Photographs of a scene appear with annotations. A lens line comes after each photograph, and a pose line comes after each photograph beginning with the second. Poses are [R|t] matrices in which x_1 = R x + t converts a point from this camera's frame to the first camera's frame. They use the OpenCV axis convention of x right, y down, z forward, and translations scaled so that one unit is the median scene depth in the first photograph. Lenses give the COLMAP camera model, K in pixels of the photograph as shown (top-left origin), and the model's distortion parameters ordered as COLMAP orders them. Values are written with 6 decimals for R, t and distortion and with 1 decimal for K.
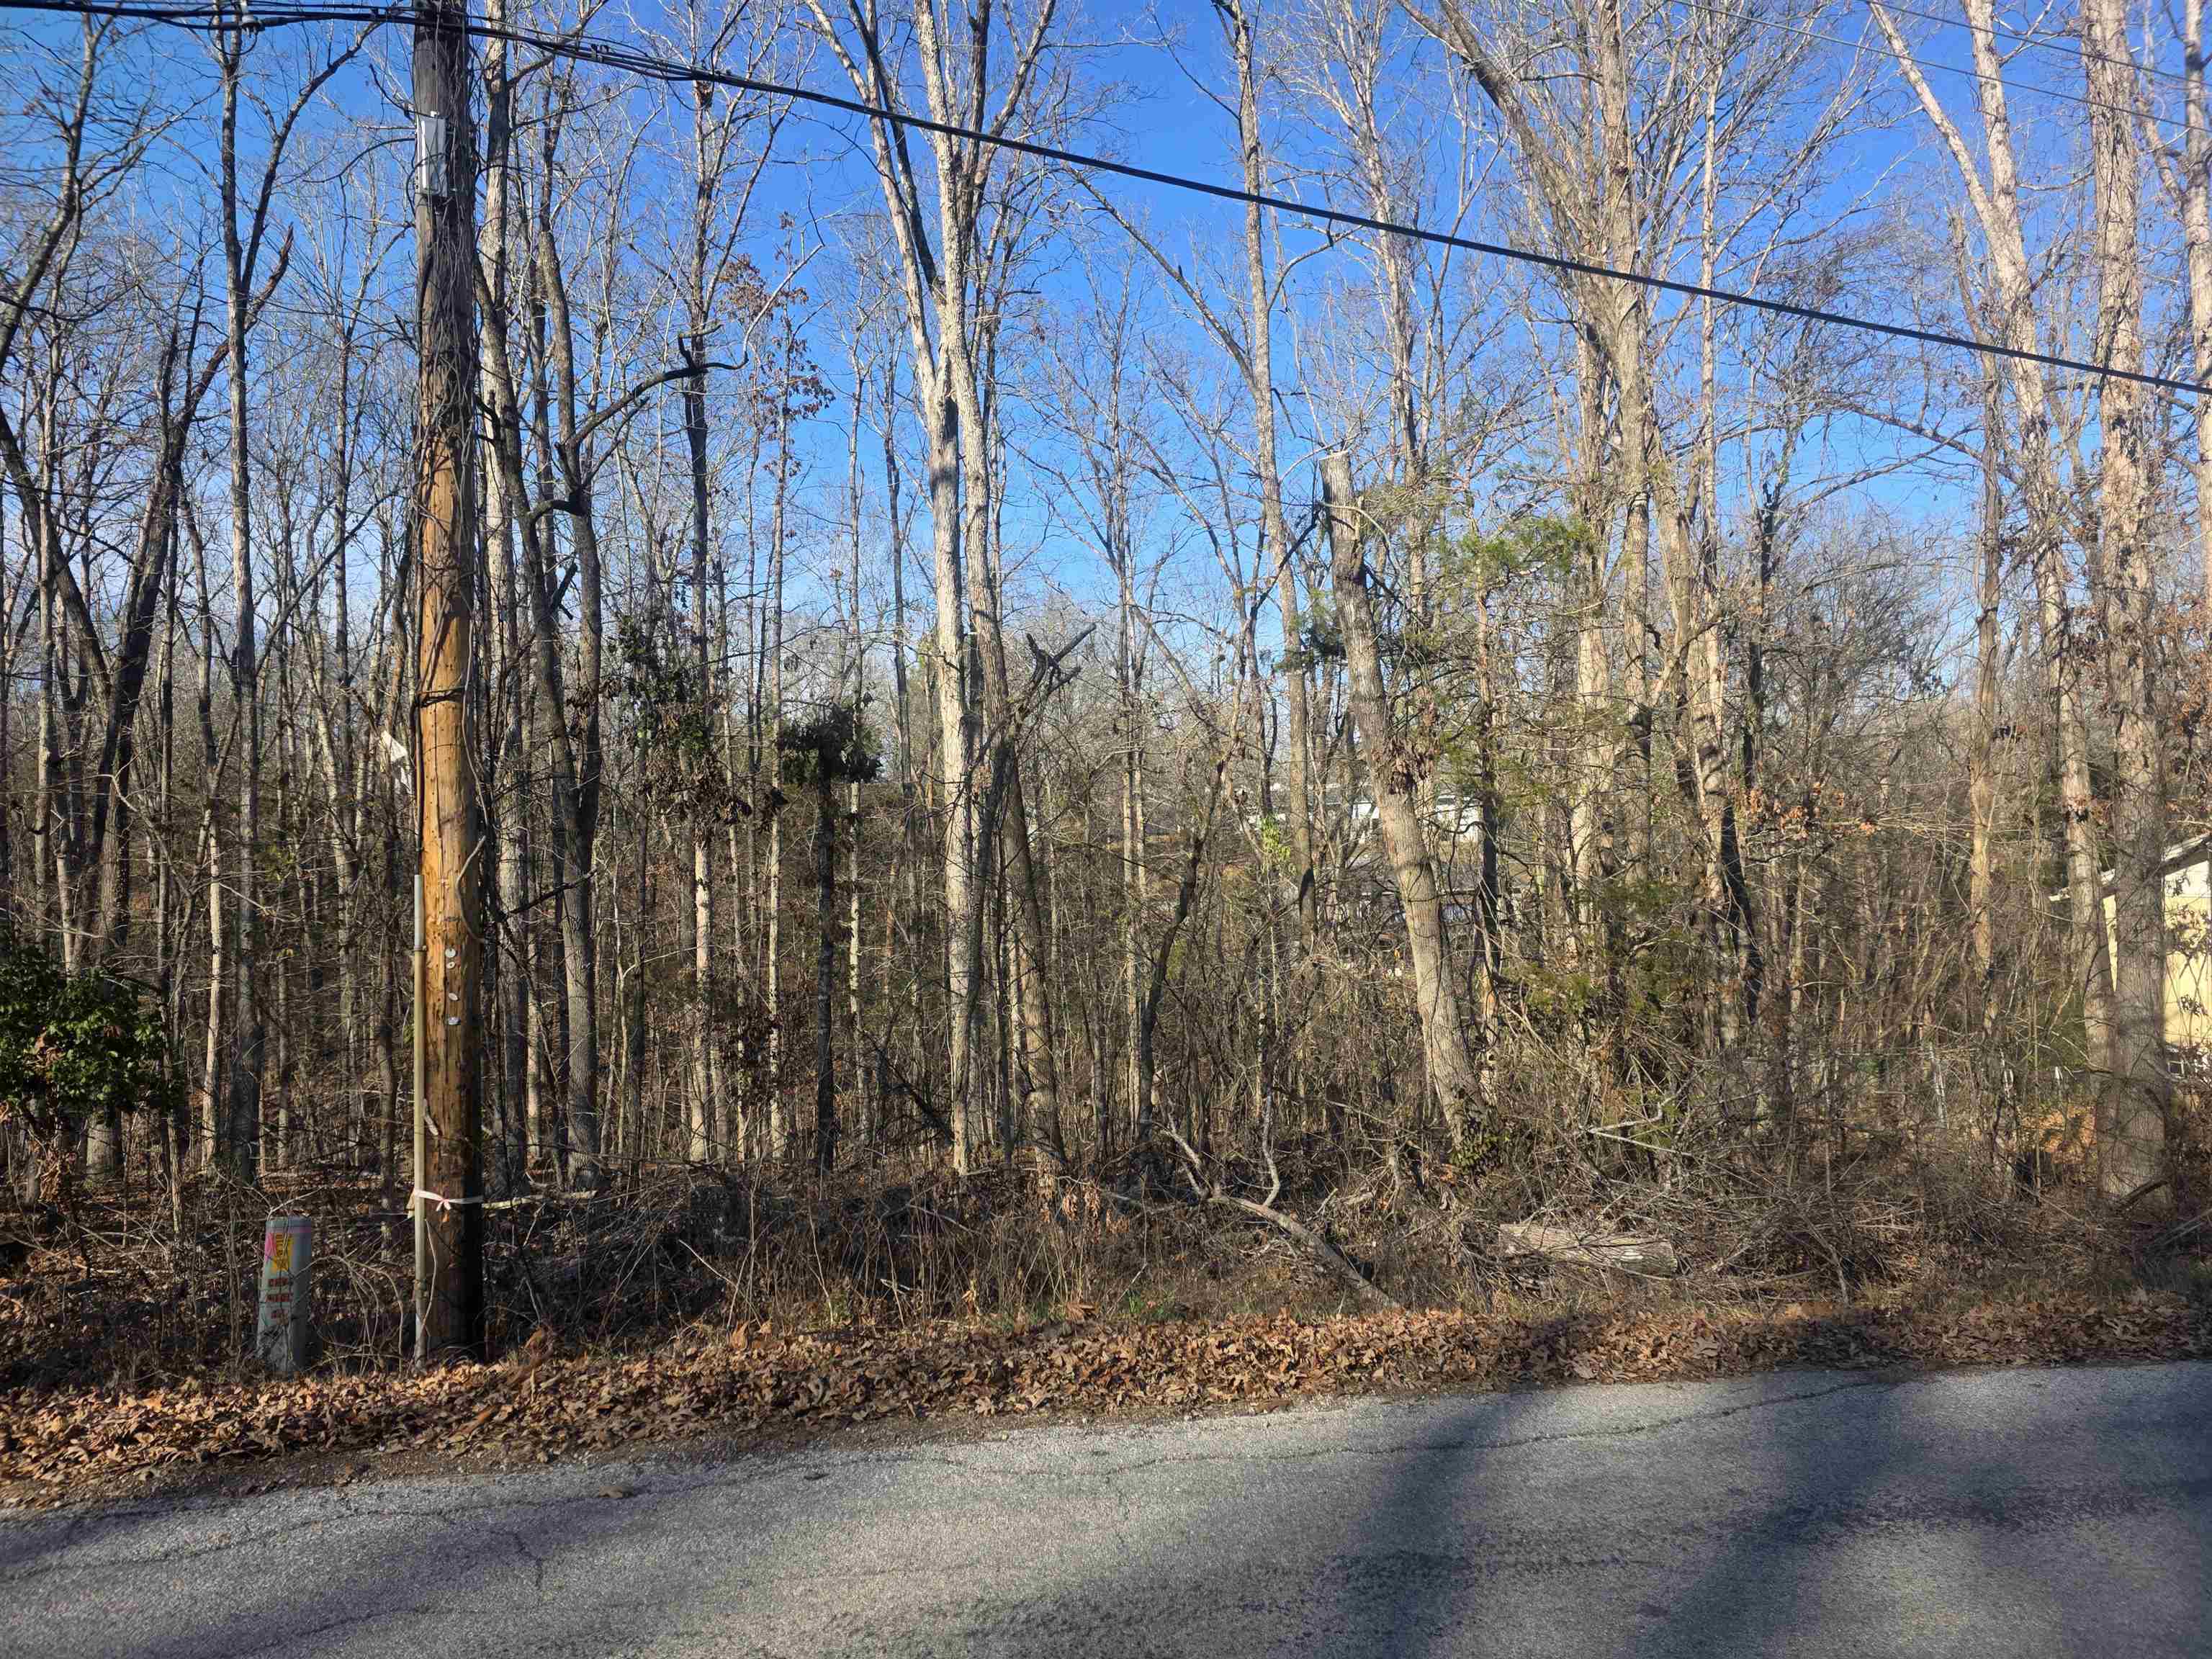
lens RADIAL K [[1438.2, 0, 1095.2], [0, 1438.2, 805.3], [0, 0, 1]] dist [0.073968, -0.062125]
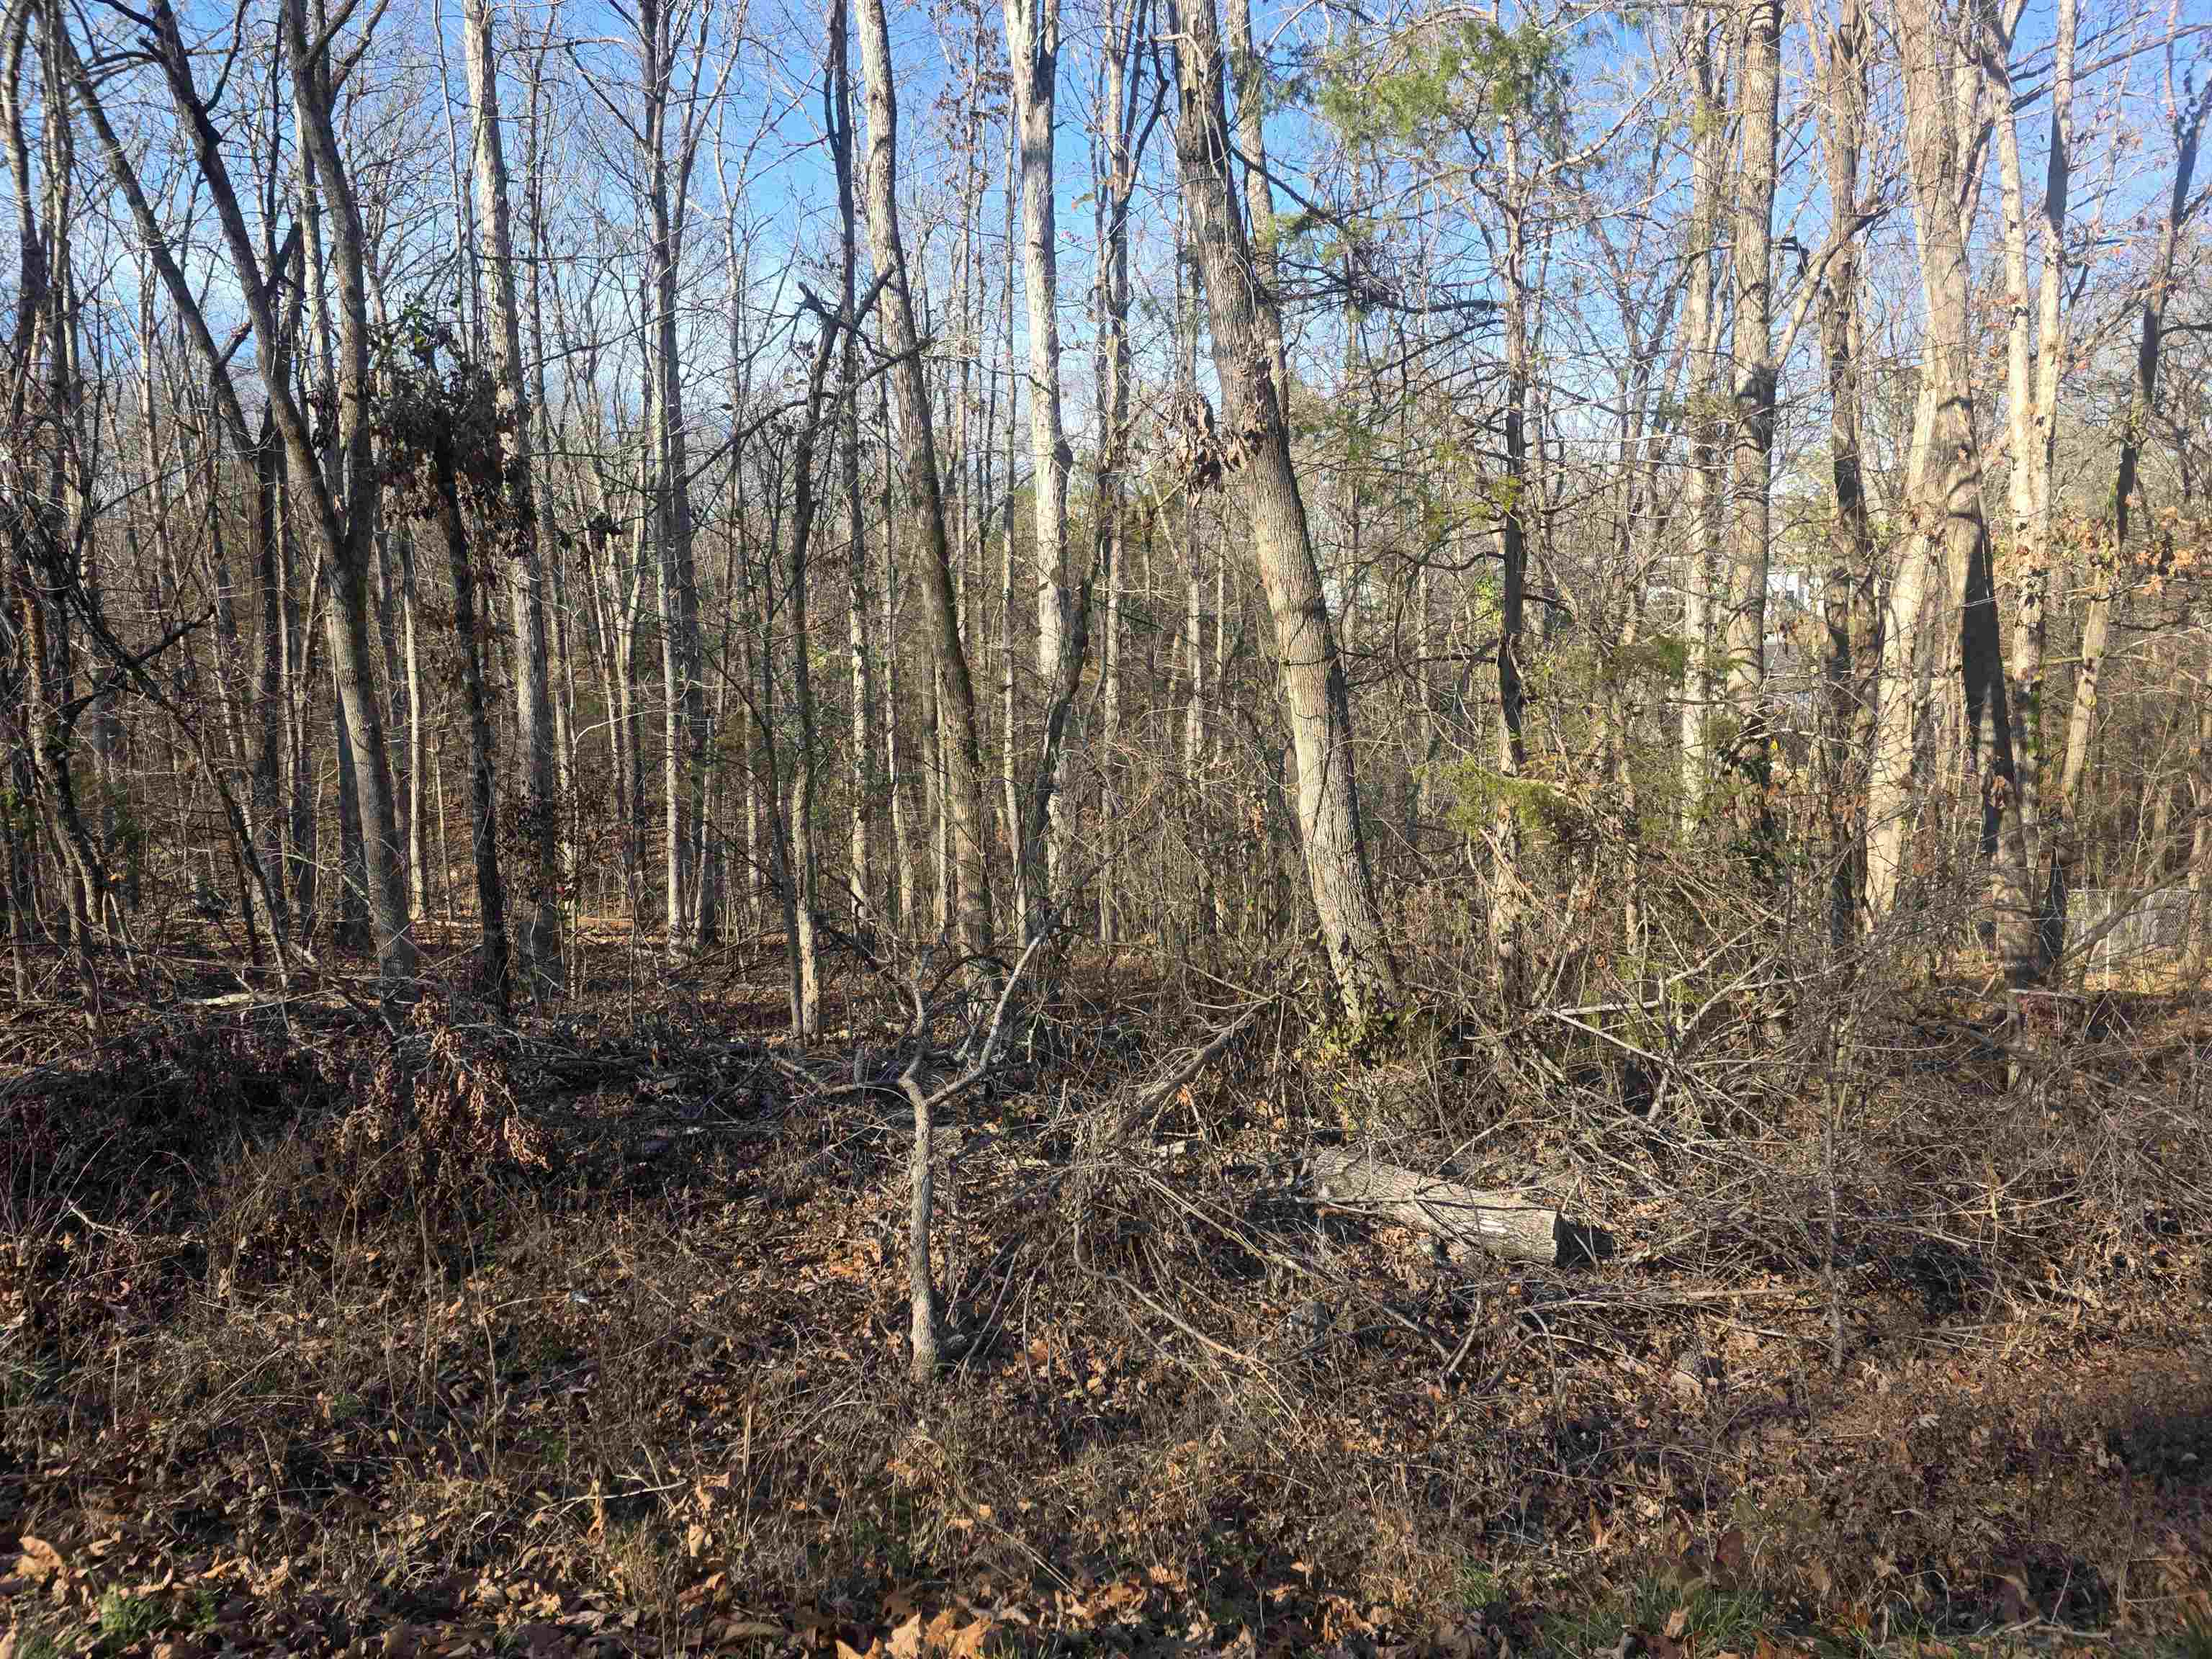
lens RADIAL K [[1440.9, 0, 1104.2], [0, 1440.9, 783.1], [0, 0, 1]] dist [0.062341, -0.061106]
pose [[0.967357, 0.035625, -0.250903, 0.285120], [-0.000592, 0.990385, 0.138339, 0.026867], [0.253418, -0.133674, 0.958076, 0.307040]]
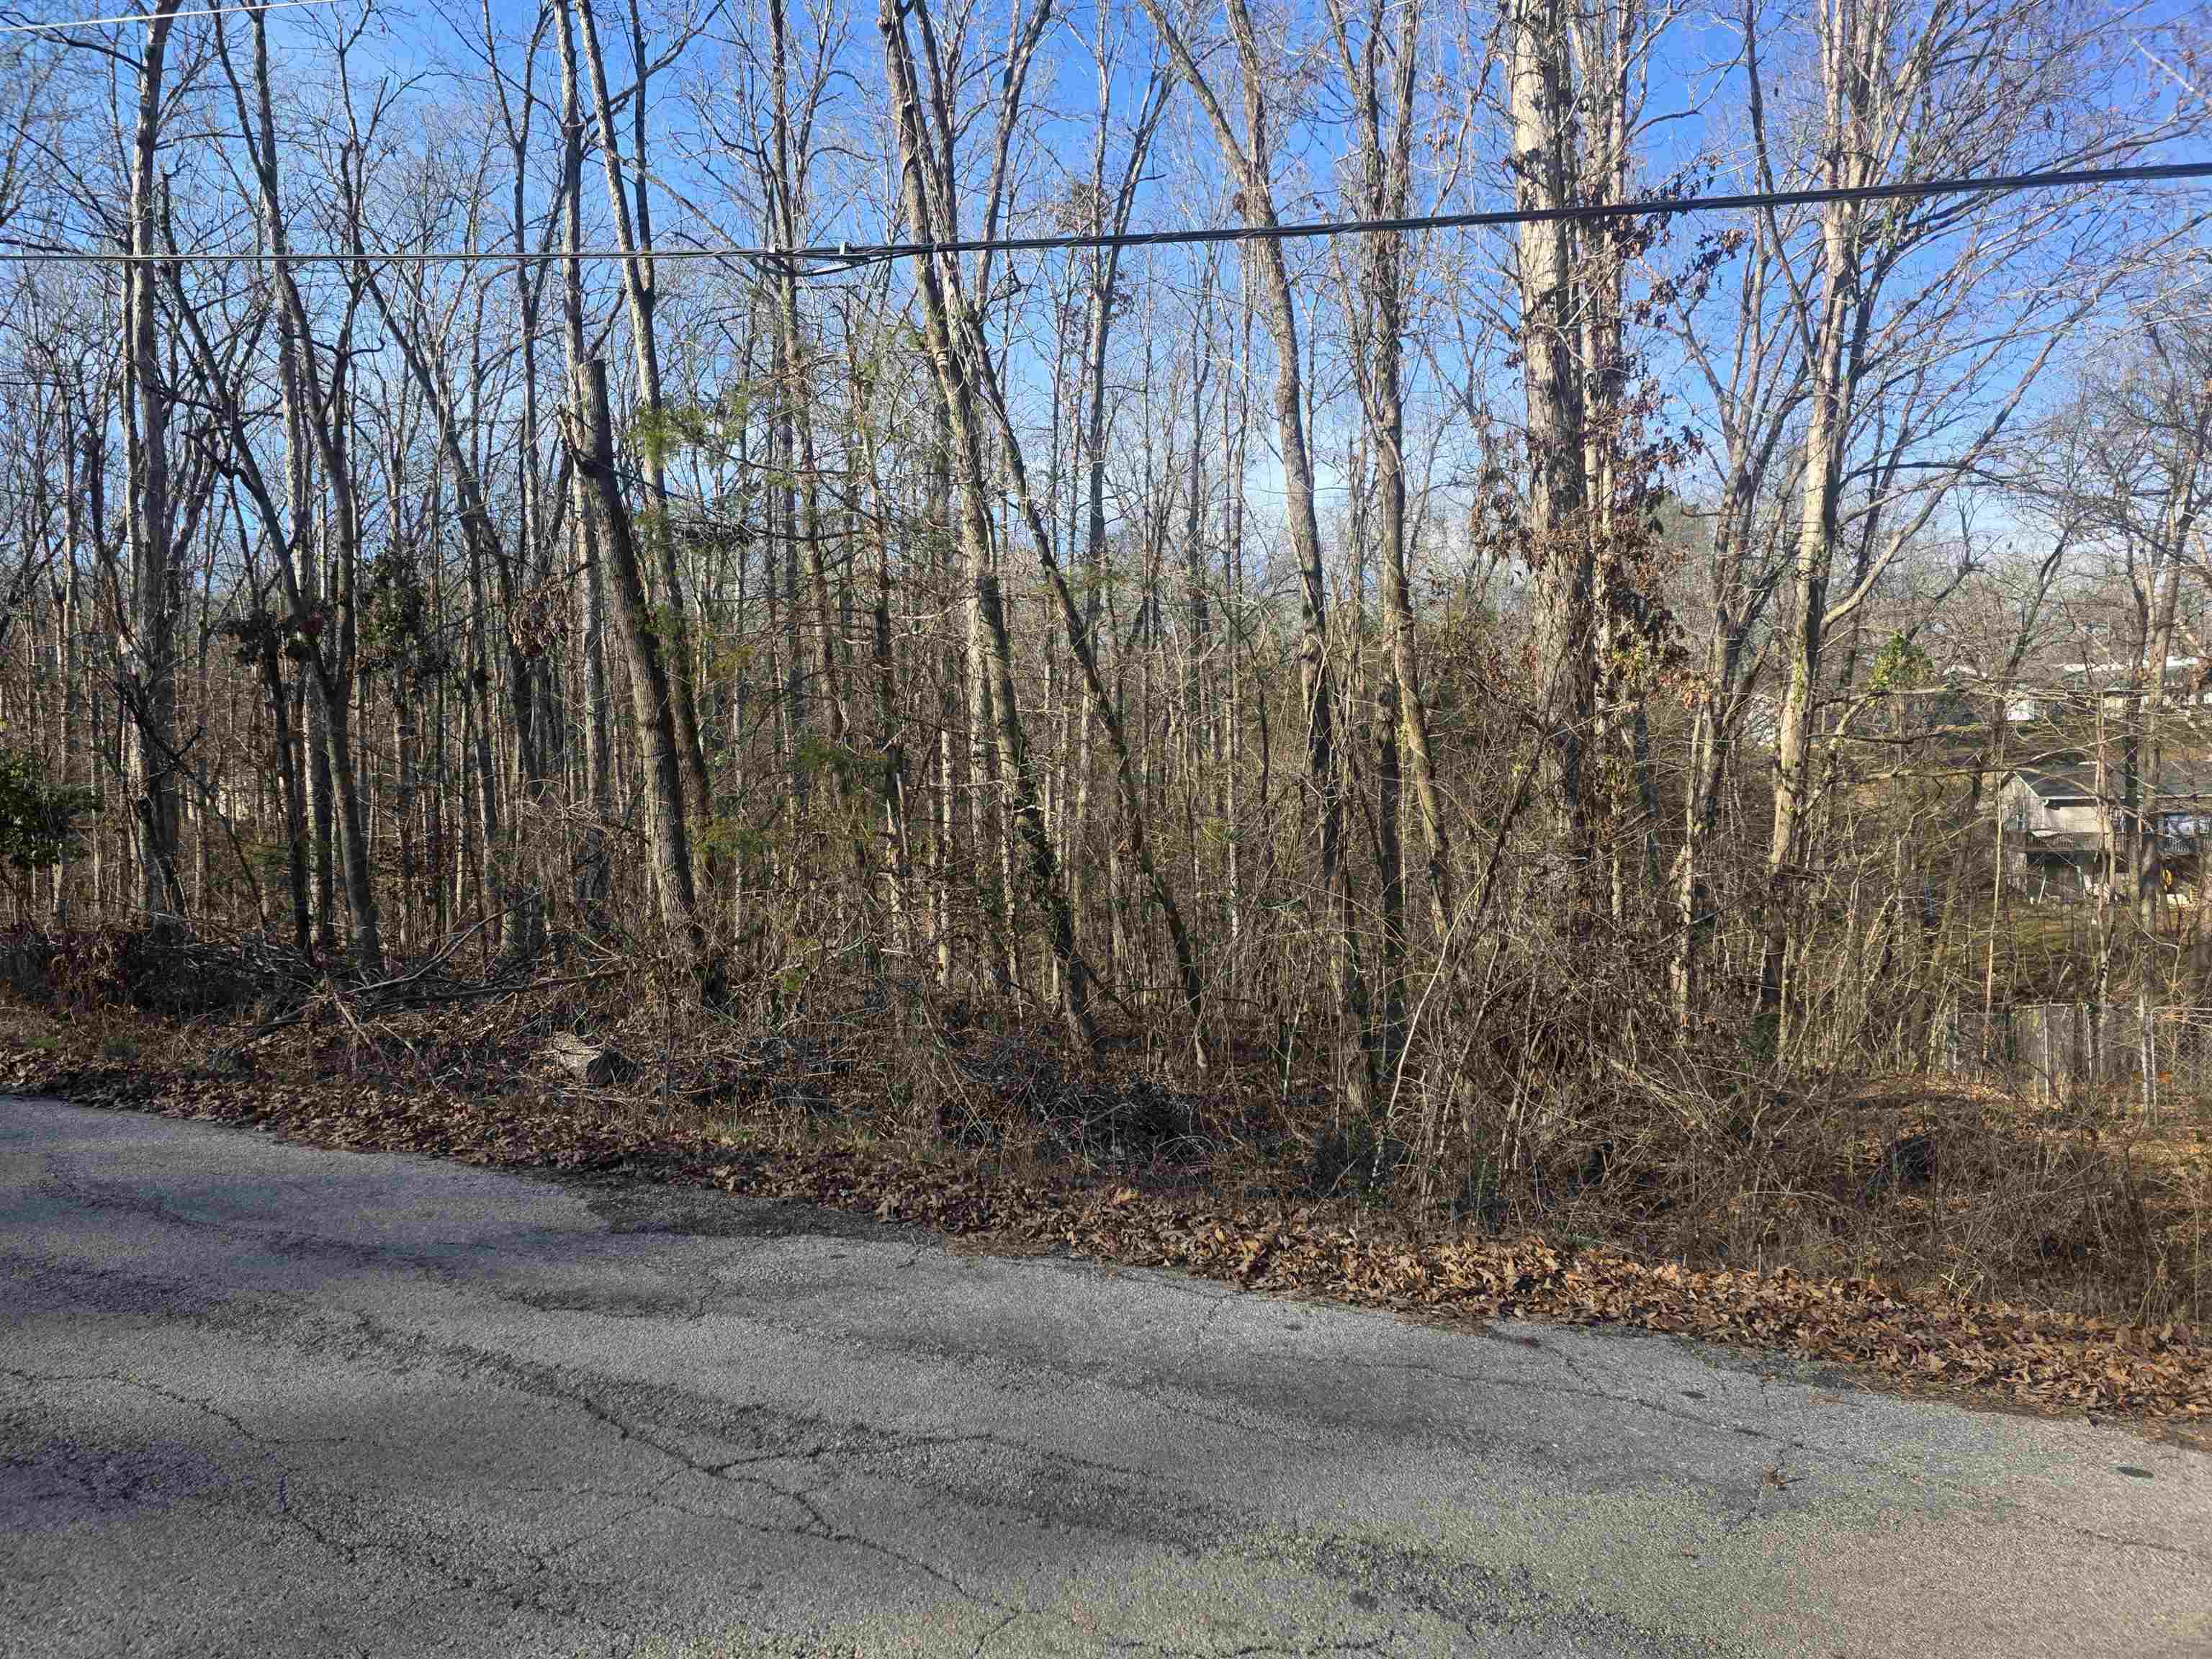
lens RADIAL K [[1438.2, 0, 1095.2], [0, 1438.2, 805.3], [0, 0, 1]] dist [0.073968, -0.062125]
pose [[0.839509, 0.029080, -0.542567, 1.055284], [0.009634, 0.997613, 0.068376, 0.027514], [0.543260, -0.062629, 0.837225, 0.224530]]
